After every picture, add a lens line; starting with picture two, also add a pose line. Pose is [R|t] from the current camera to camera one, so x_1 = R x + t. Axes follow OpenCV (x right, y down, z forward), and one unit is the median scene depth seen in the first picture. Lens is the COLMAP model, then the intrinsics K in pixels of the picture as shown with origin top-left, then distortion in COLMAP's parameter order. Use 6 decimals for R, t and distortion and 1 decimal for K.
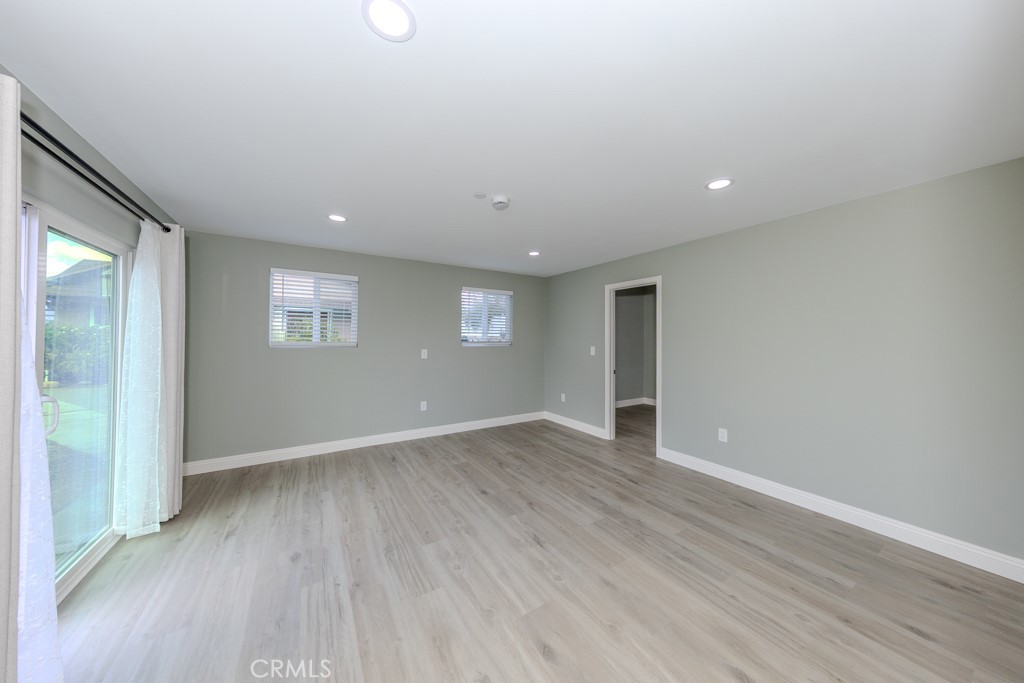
lens RADIAL K [[335.6, 0, 513.9], [0, 335.6, 339.9], [0, 0, 1]] dist [0.001230, 0.000072]
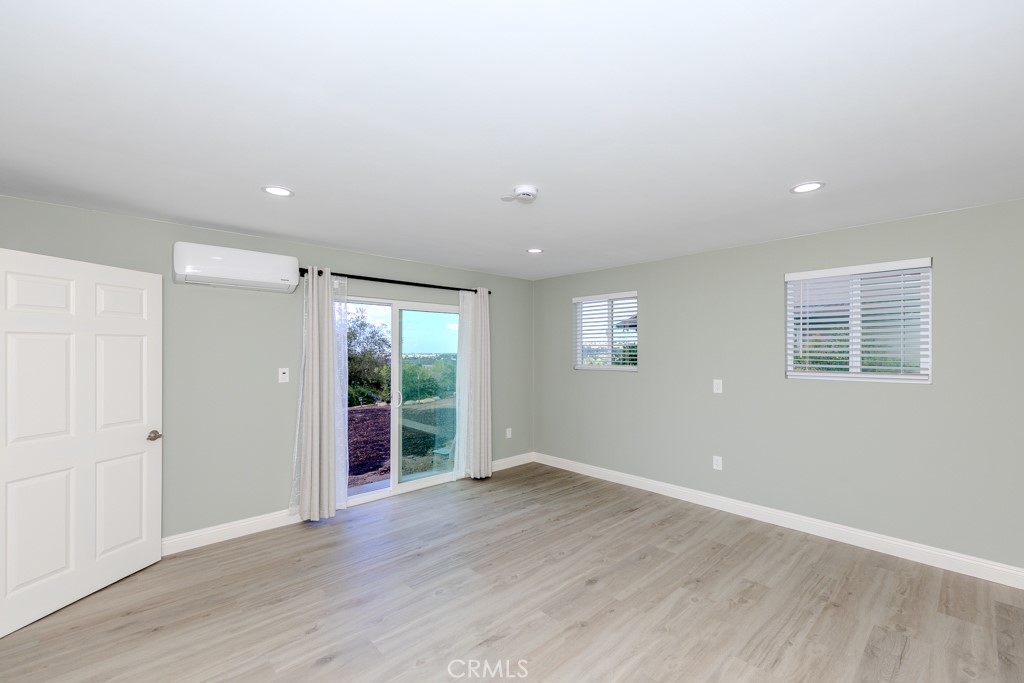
lens RADIAL K [[428.8, 0, 514.7], [0, 428.8, 339.2], [0, 0, 1]] dist [-0.001304, -0.000224]
pose [[0.192282, -0.028986, -0.980912, 0.715138], [-0.009883, 0.999456, -0.031471, -0.031463], [0.981290, 0.015745, 0.191891, 0.587441]]
